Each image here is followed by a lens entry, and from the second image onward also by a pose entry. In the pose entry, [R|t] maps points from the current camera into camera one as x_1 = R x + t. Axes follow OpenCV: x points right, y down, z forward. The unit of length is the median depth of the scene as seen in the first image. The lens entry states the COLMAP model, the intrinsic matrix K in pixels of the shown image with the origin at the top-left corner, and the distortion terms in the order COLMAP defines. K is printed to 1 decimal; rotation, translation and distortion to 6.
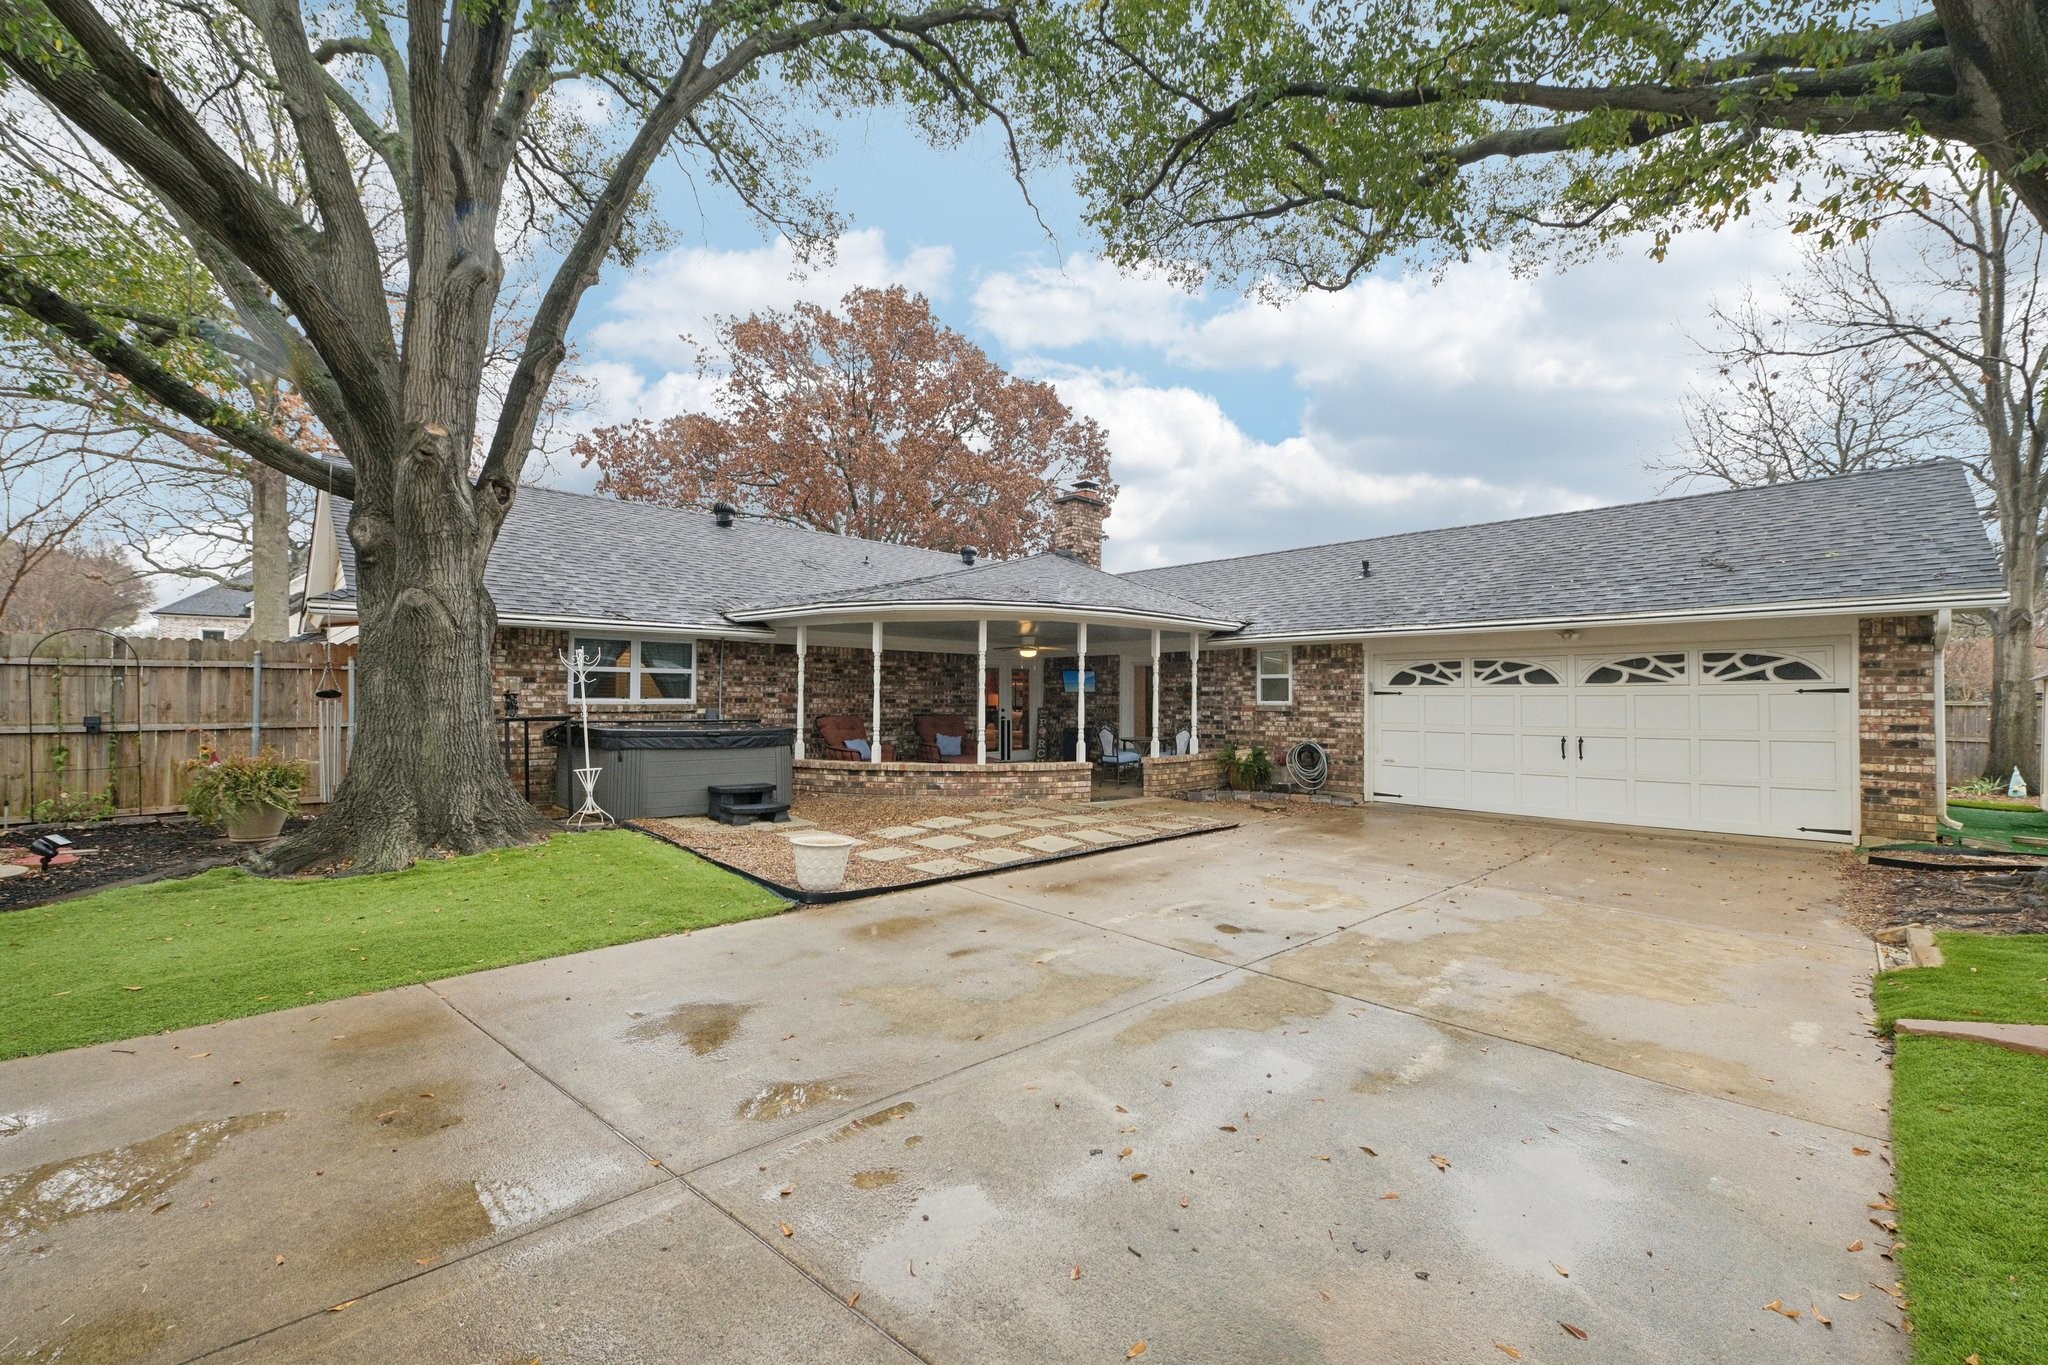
lens RADIAL K [[818.9, 0, 1030.5], [0, 818.9, 680.2], [0, 0, 1]] dist [-0.003625, -0.001846]
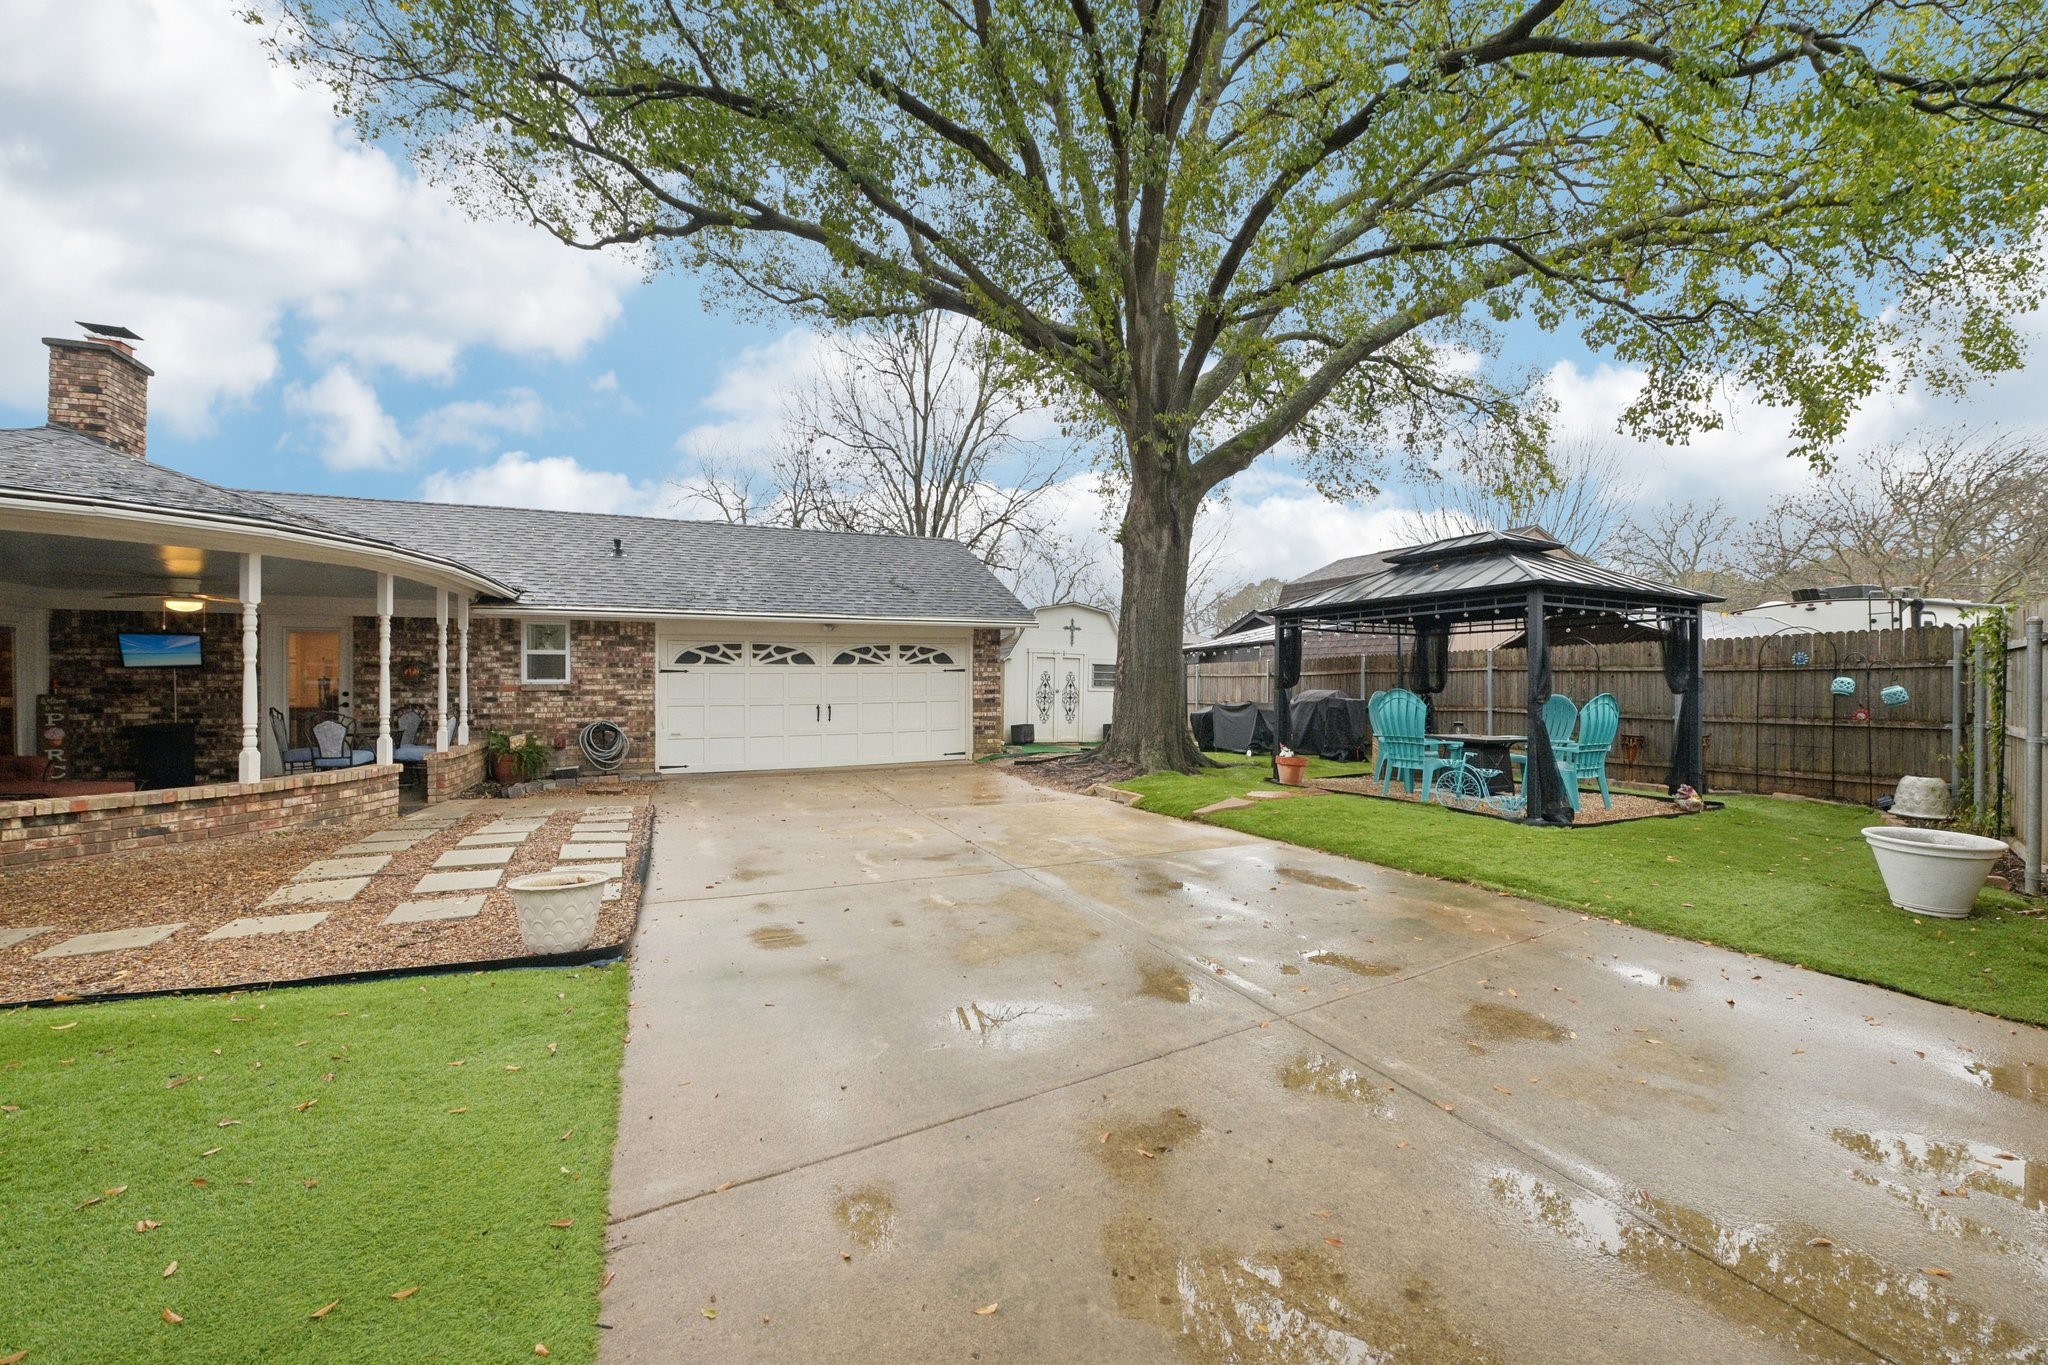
lens RADIAL K [[818.9, 0, 1033.1], [0, 818.9, 675.0], [0, 0, 1]] dist [-0.003625, -0.001846]
pose [[0.333532, -0.001760, 0.942737, -0.451212], [-0.018040, 0.999803, 0.008250, 0.003993], [-0.942566, -0.019759, 0.333434, 0.225089]]
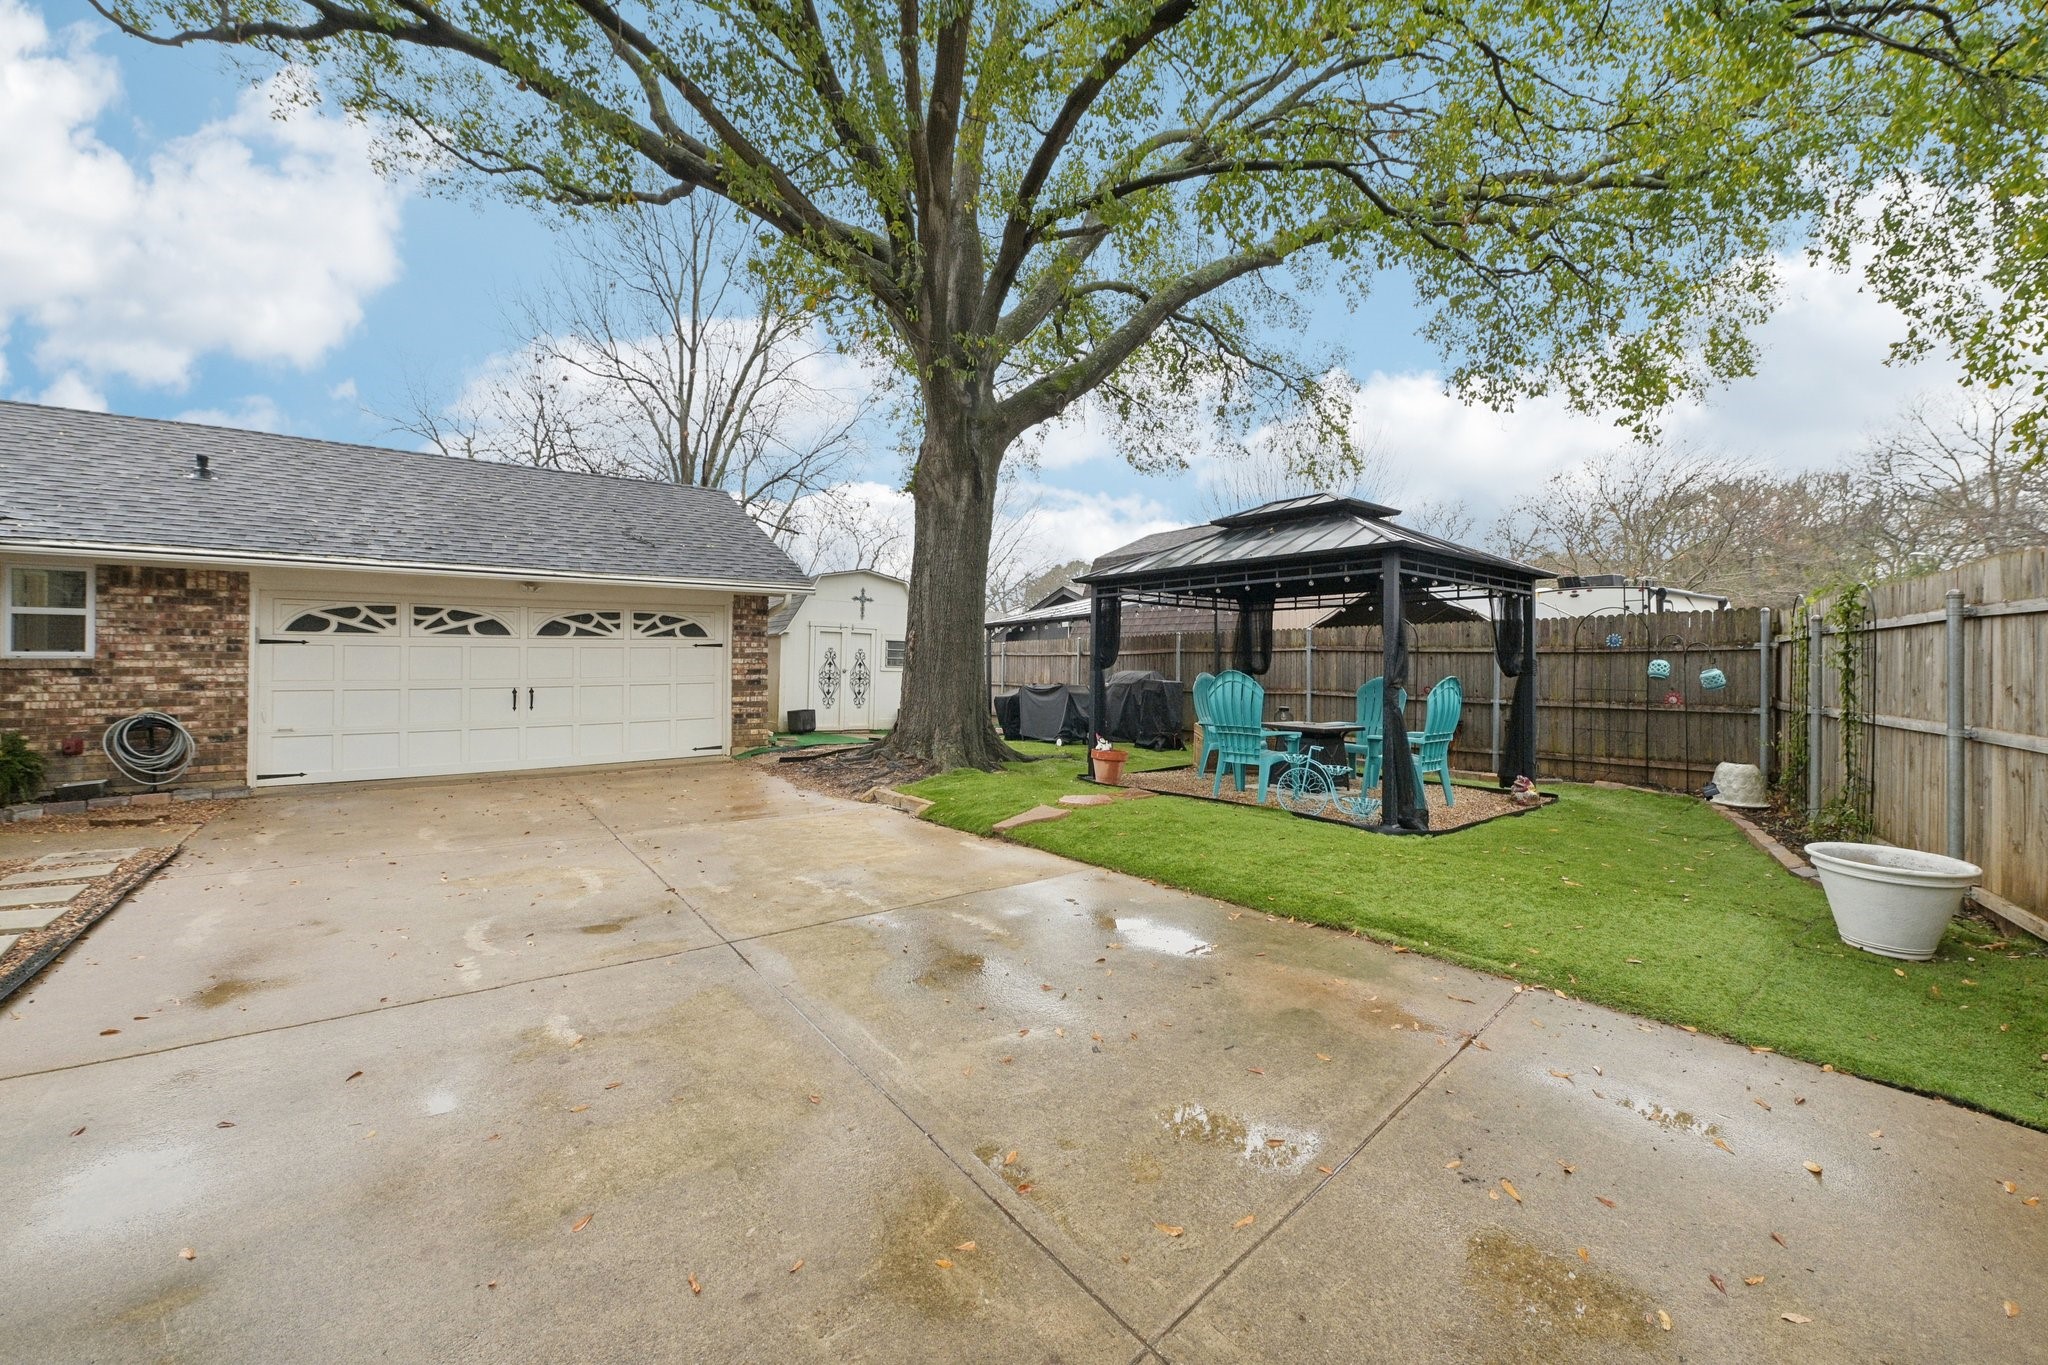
lens RADIAL K [[818.9, 0, 1032.1], [0, 818.9, 657.3], [0, 0, 1]] dist [-0.003625, -0.001846]
pose [[0.108932, -0.003696, 0.994042, -0.265753], [-0.027114, 0.999610, 0.006688, 0.007083], [-0.993679, -0.027681, 0.108789, 0.247051]]
